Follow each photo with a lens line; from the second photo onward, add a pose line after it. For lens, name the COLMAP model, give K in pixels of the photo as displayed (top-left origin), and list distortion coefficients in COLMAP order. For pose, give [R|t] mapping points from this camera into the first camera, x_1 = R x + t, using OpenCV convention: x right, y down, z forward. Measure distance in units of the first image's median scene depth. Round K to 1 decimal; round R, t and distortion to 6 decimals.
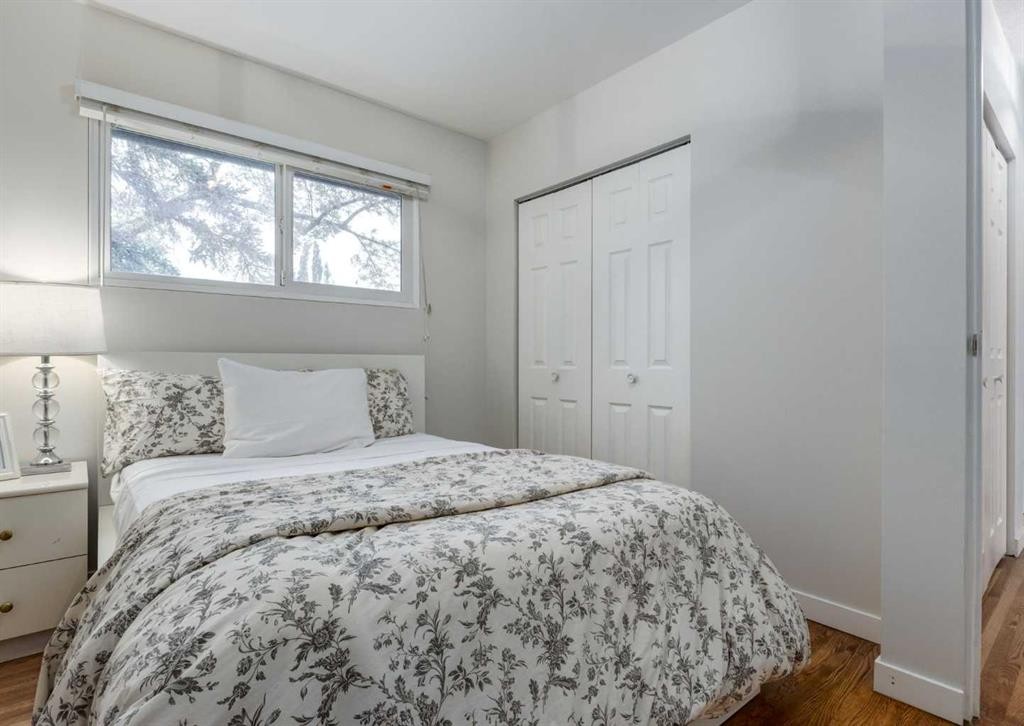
lens RADIAL K [[512.3, 0, 510.2], [0, 512.3, 356.5], [0, 0, 1]] dist [-0.004543, -0.000808]
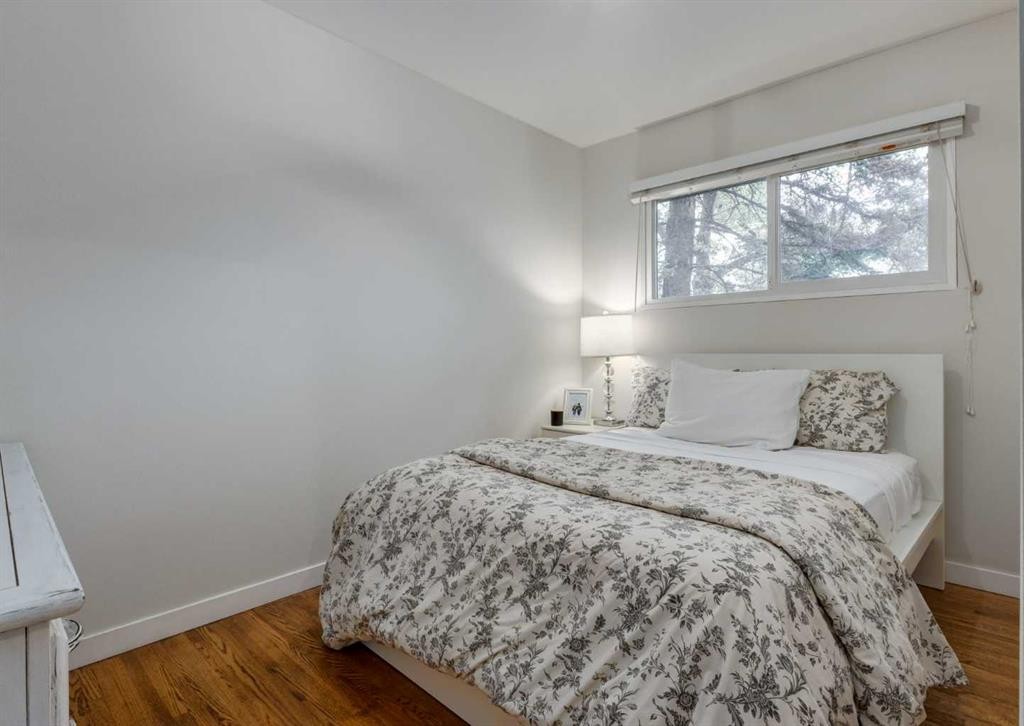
lens RADIAL K [[518.7, 0, 513.9], [0, 518.7, 343.0], [0, 0, 1]] dist [-0.000077, 0.000049]
pose [[0.128539, -0.020833, -0.991486, 1.096205], [0.012836, 0.999731, -0.019342, -0.026610], [0.991621, -0.010241, 0.128772, 0.667268]]
